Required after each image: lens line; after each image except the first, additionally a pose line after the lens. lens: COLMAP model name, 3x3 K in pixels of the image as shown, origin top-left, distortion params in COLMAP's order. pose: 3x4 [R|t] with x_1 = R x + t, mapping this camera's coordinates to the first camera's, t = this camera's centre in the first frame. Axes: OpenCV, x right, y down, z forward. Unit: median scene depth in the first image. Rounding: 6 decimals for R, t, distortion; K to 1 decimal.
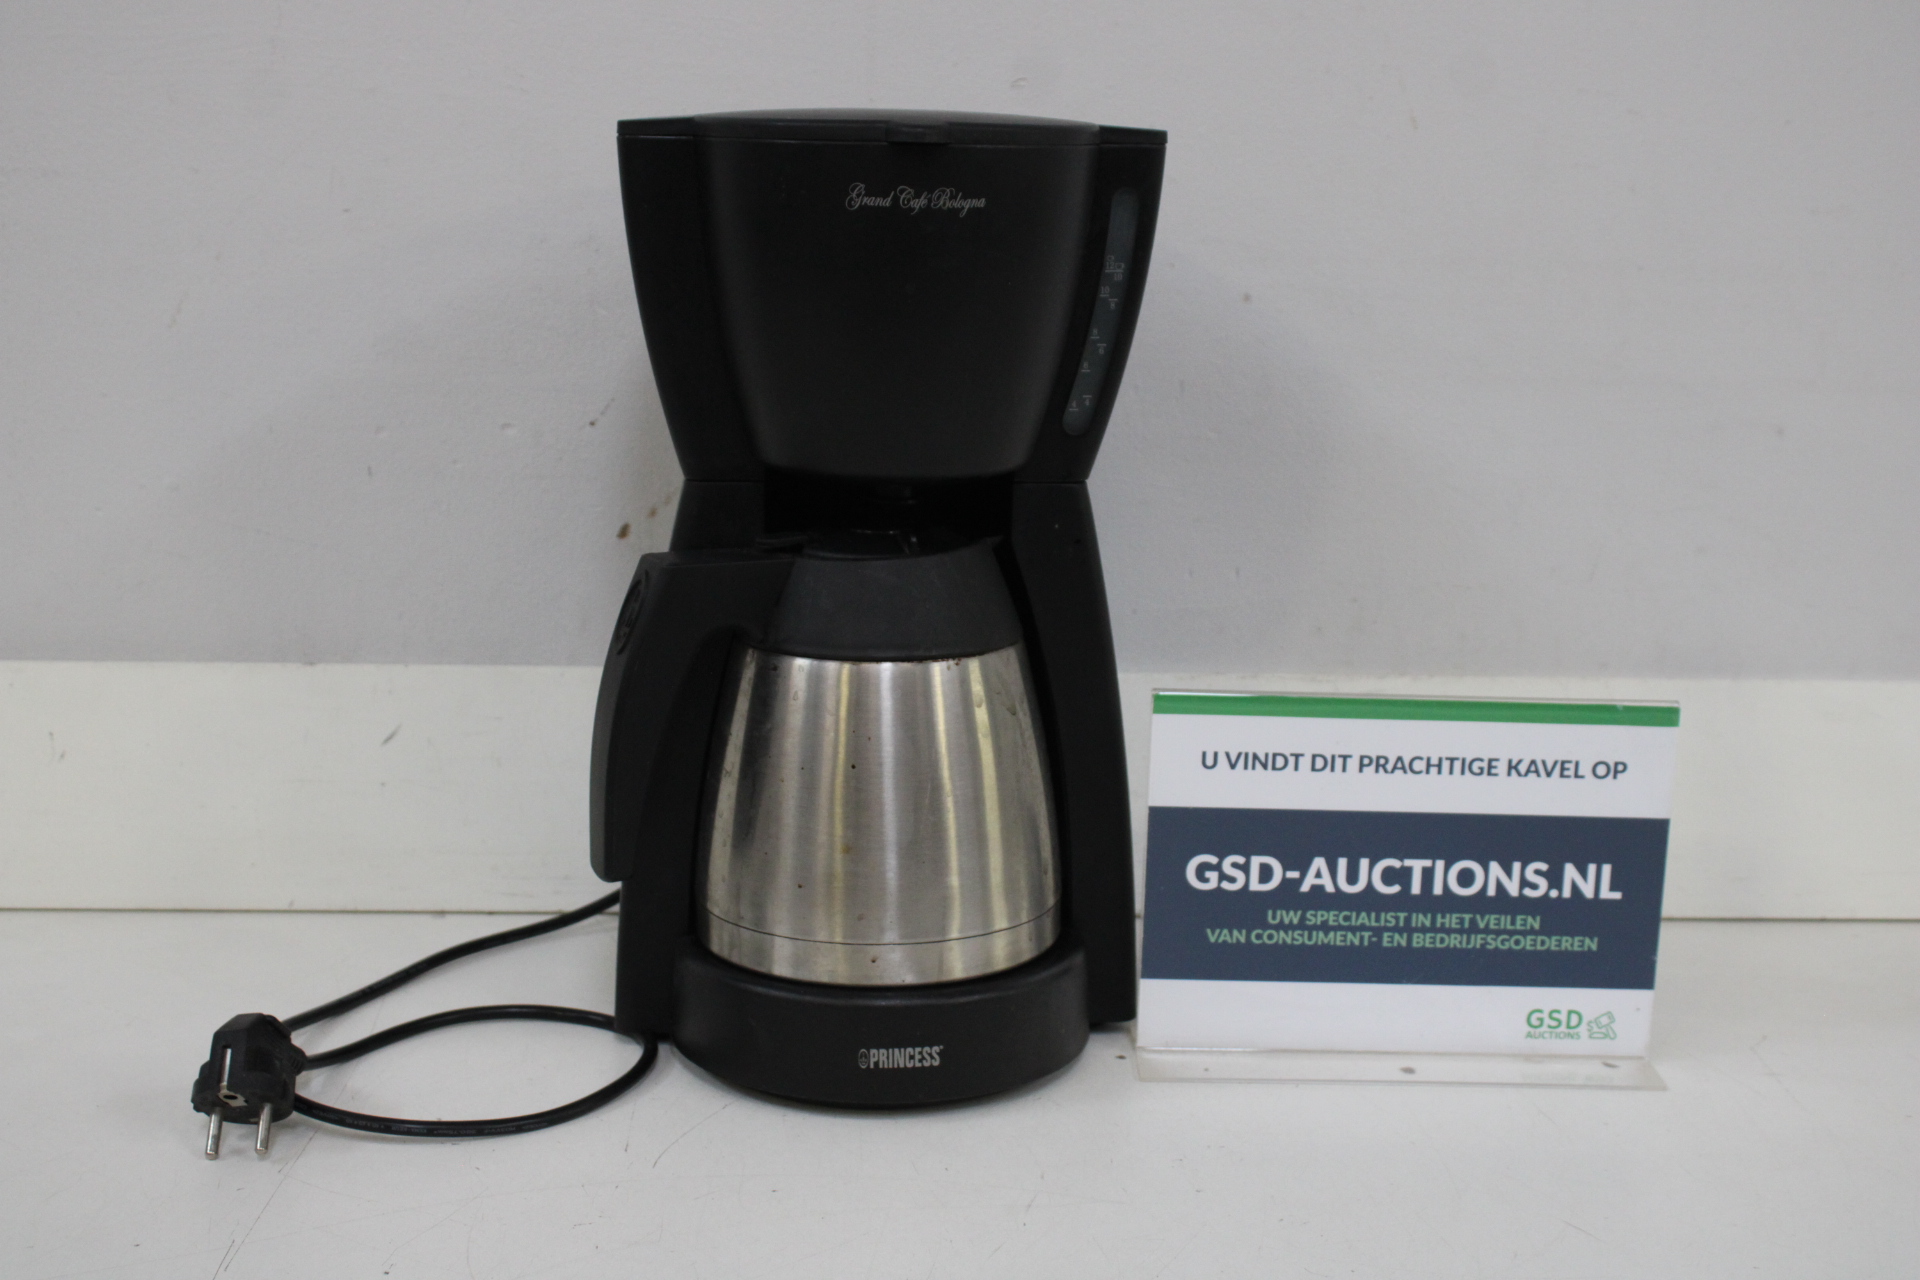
lens RADIAL K [[2540.0, 0, 958.7], [0, 2540.0, 596.1], [0, 0, 1]] dist [-0.047355, -0.022464]
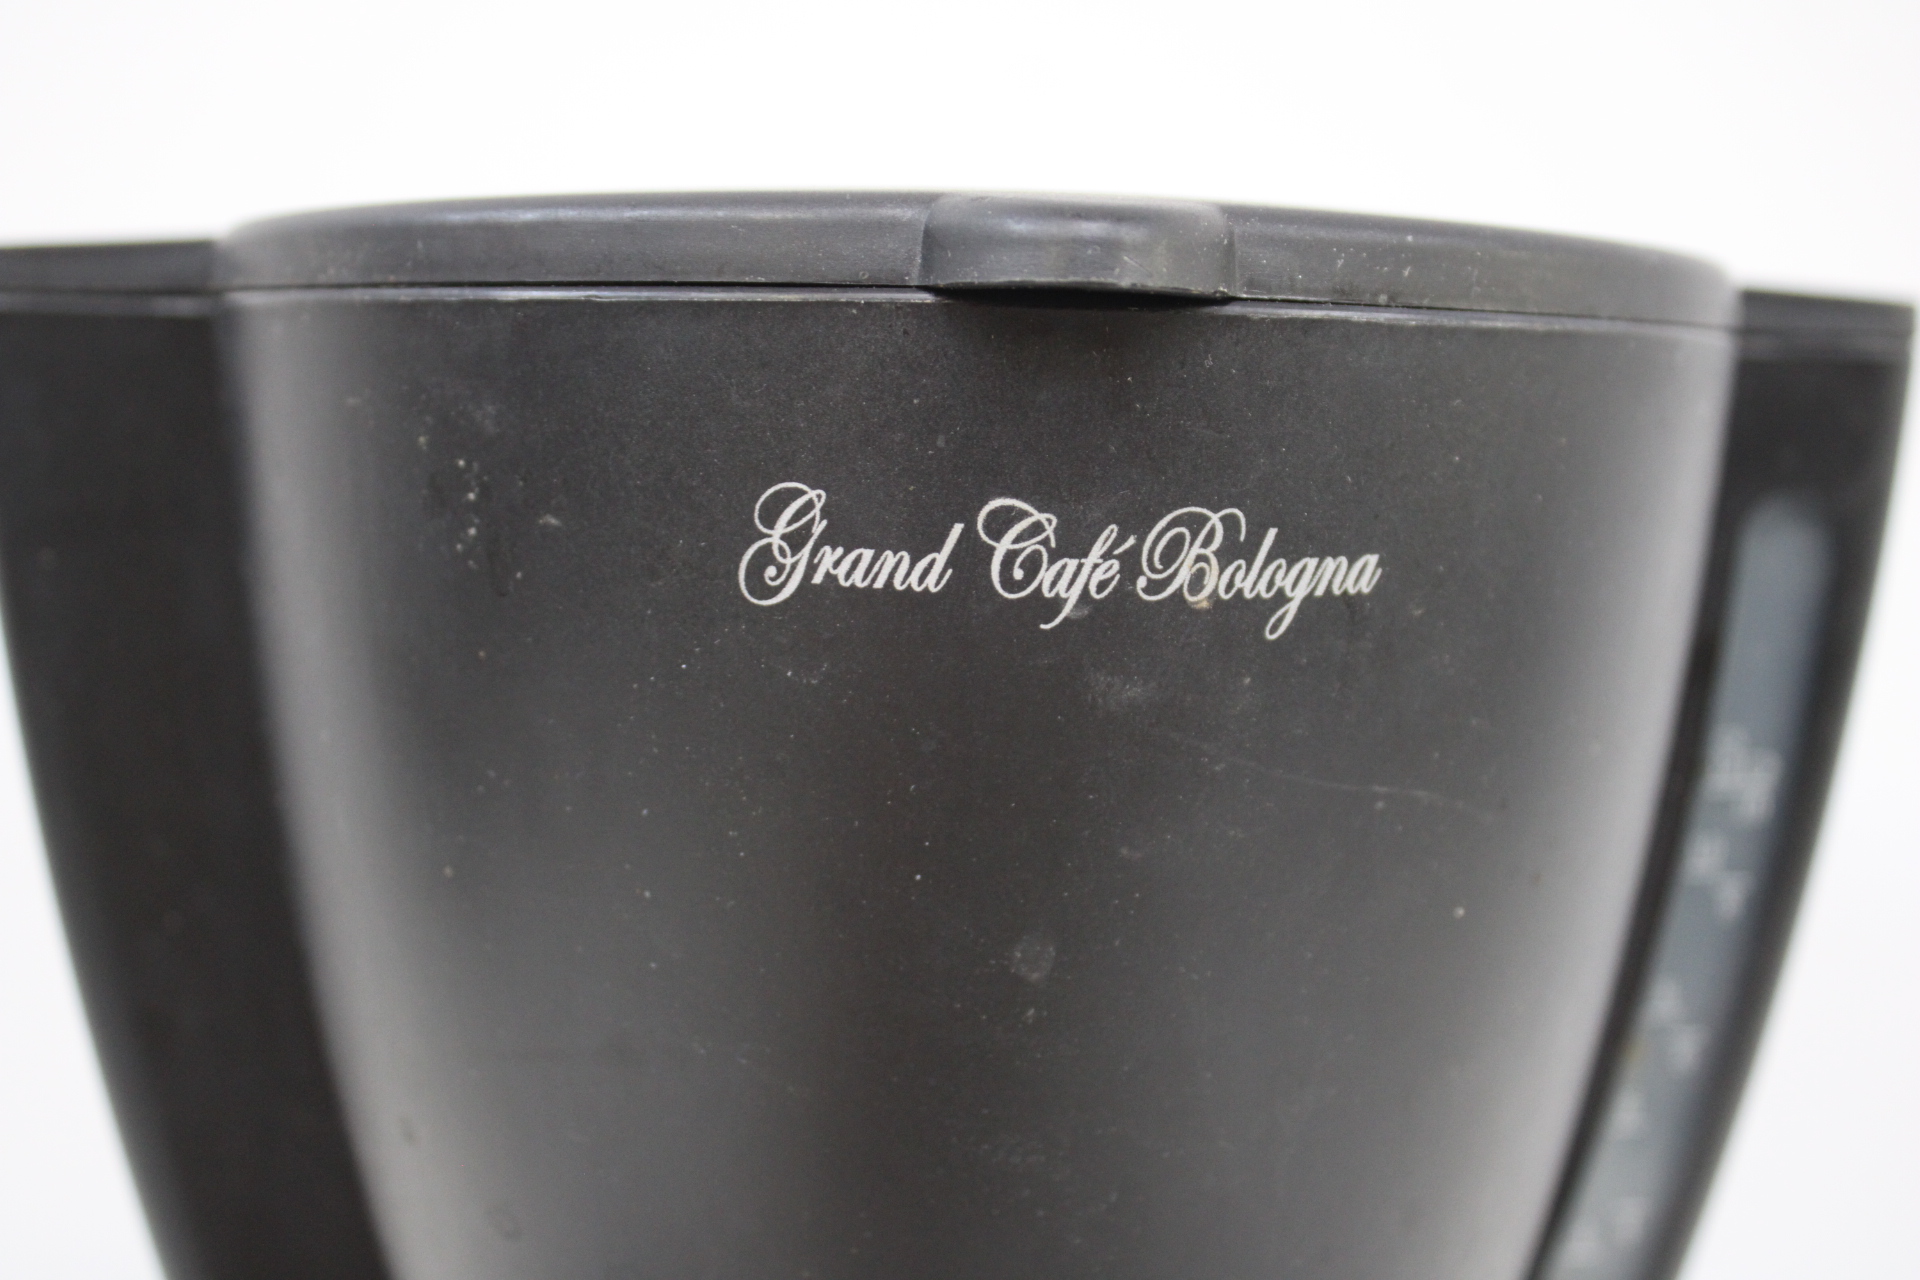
lens RADIAL K [[2540.0, 0, 958.7], [0, 2540.0, 596.1], [0, 0, 1]] dist [-0.047355, -0.022464]
pose [[0.999739, 0.005095, -0.022280, -0.019553], [-0.007357, 0.994688, -0.102669, -0.122102], [0.021638, 0.102806, 0.994466, 0.732298]]
